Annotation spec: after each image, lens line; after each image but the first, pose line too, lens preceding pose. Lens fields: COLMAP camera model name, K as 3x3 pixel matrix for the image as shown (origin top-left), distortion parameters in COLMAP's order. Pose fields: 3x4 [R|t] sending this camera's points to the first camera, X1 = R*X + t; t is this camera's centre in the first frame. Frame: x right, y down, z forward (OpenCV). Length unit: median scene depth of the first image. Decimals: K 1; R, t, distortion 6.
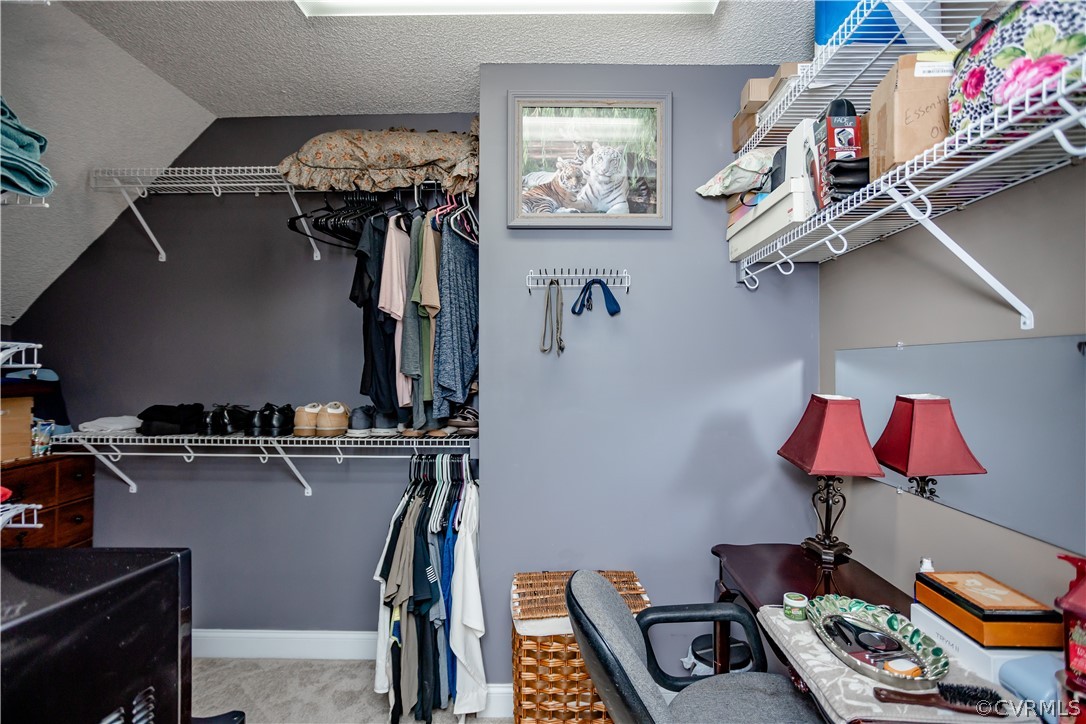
lens RADIAL K [[514.3, 0, 547.1], [0, 514.3, 361.4], [0, 0, 1]] dist [-0.031571, 0.011609]
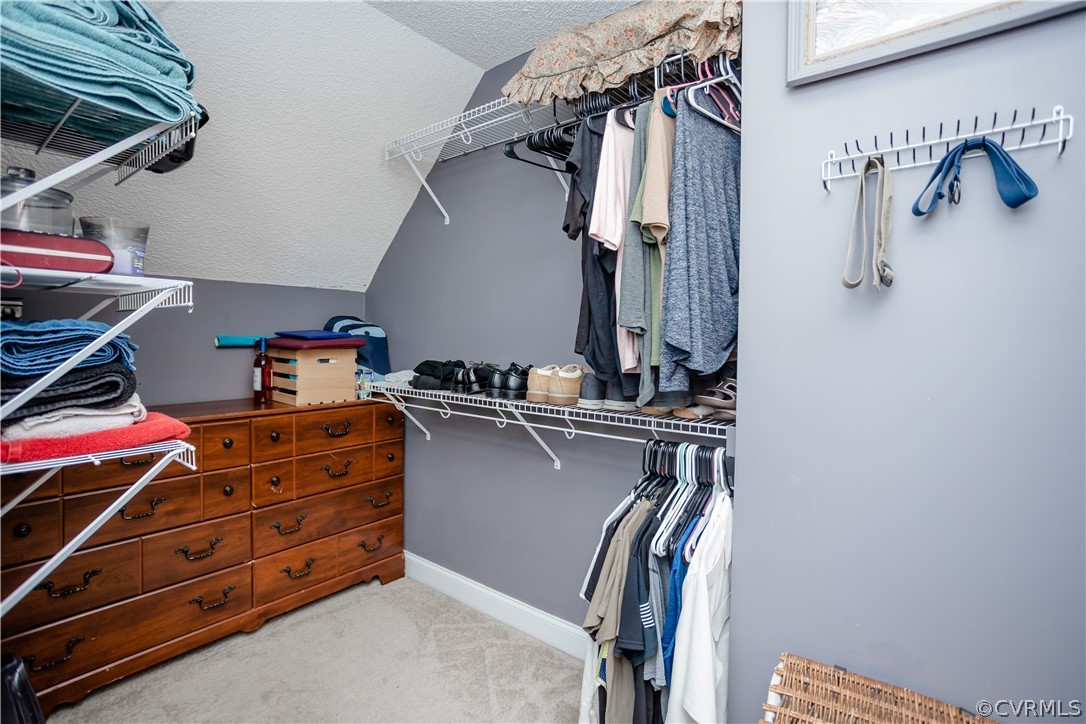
lens RADIAL K [[514.3, 0, 544.7], [0, 514.3, 353.5], [0, 0, 1]] dist [-0.031571, 0.011609]
pose [[0.800742, 0.029533, -0.598281, 0.058824], [-0.005883, 0.999123, 0.041446, 0.029442], [0.598981, -0.029667, 0.800214, 0.329480]]
